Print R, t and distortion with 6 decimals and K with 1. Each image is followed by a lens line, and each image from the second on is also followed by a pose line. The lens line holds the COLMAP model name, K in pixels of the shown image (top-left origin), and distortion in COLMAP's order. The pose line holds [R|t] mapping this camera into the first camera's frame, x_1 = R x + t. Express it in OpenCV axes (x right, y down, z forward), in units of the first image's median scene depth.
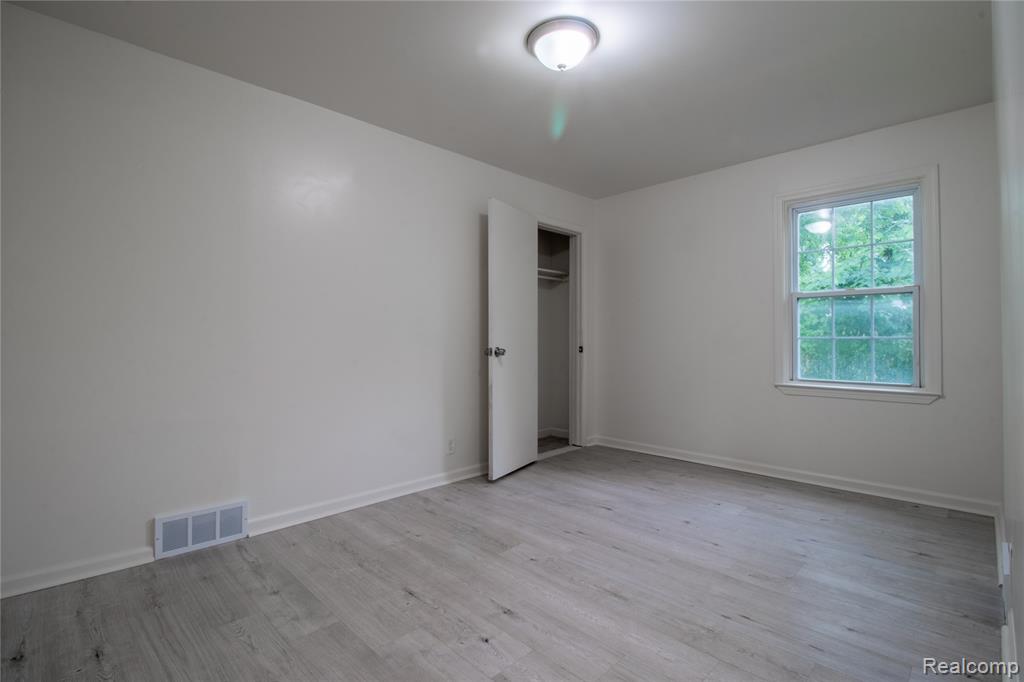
lens RADIAL K [[484.8, 0, 515.6], [0, 484.8, 335.0], [0, 0, 1]] dist [-0.000805, -0.015037]
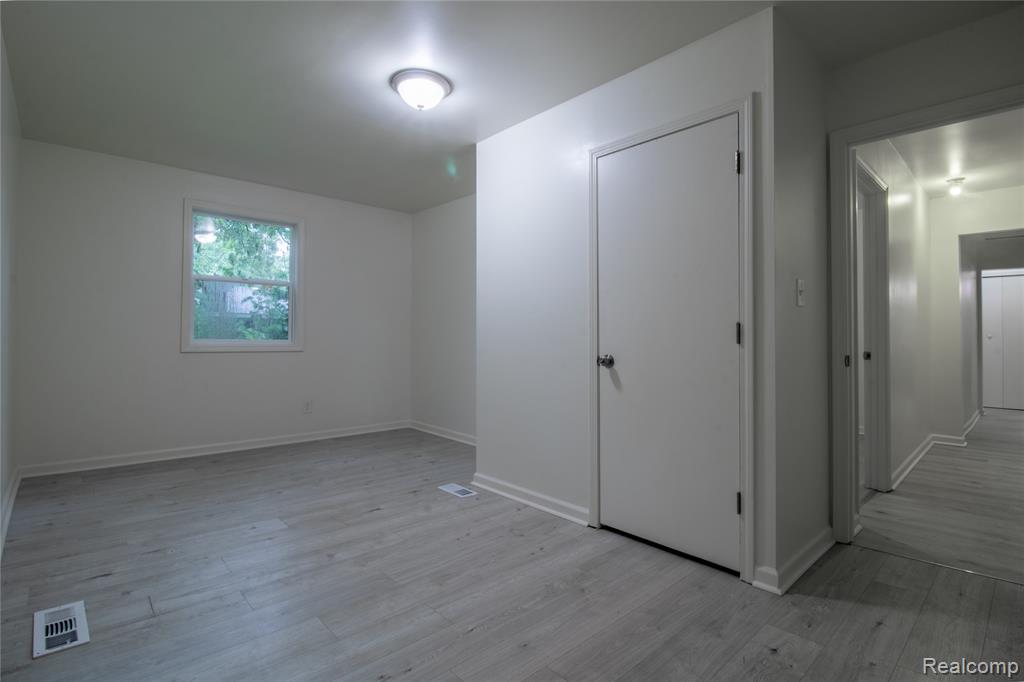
lens RADIAL K [[484.8, 0, 515.6], [0, 484.8, 335.0], [0, 0, 1]] dist [-0.000805, -0.015037]
pose [[0.049545, -0.002942, 0.998768, -1.295729], [-0.016866, 0.999851, 0.003782, 0.001080], [-0.998629, -0.017033, 0.049488, 0.412241]]
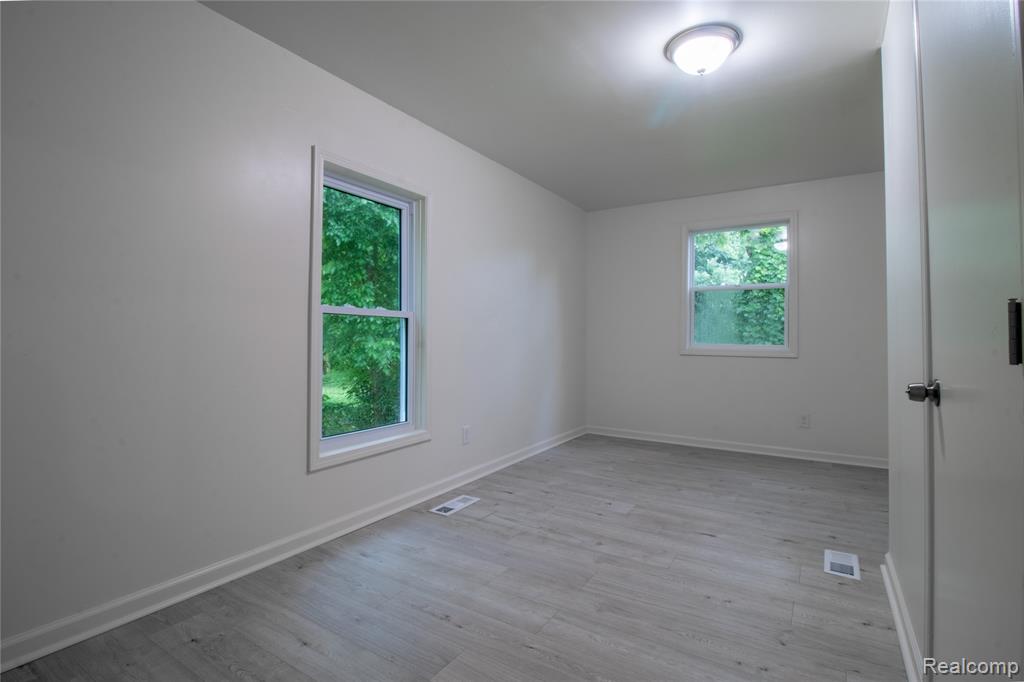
lens RADIAL K [[484.6, 0, 510.0], [0, 484.6, 324.9], [0, 0, 1]] dist [-0.023374, -0.000370]
pose [[0.973983, 0.010263, 0.226388, -0.803179], [-0.008328, 0.999920, -0.009501, -0.008187], [-0.226468, 0.007368, 0.973991, -0.120707]]
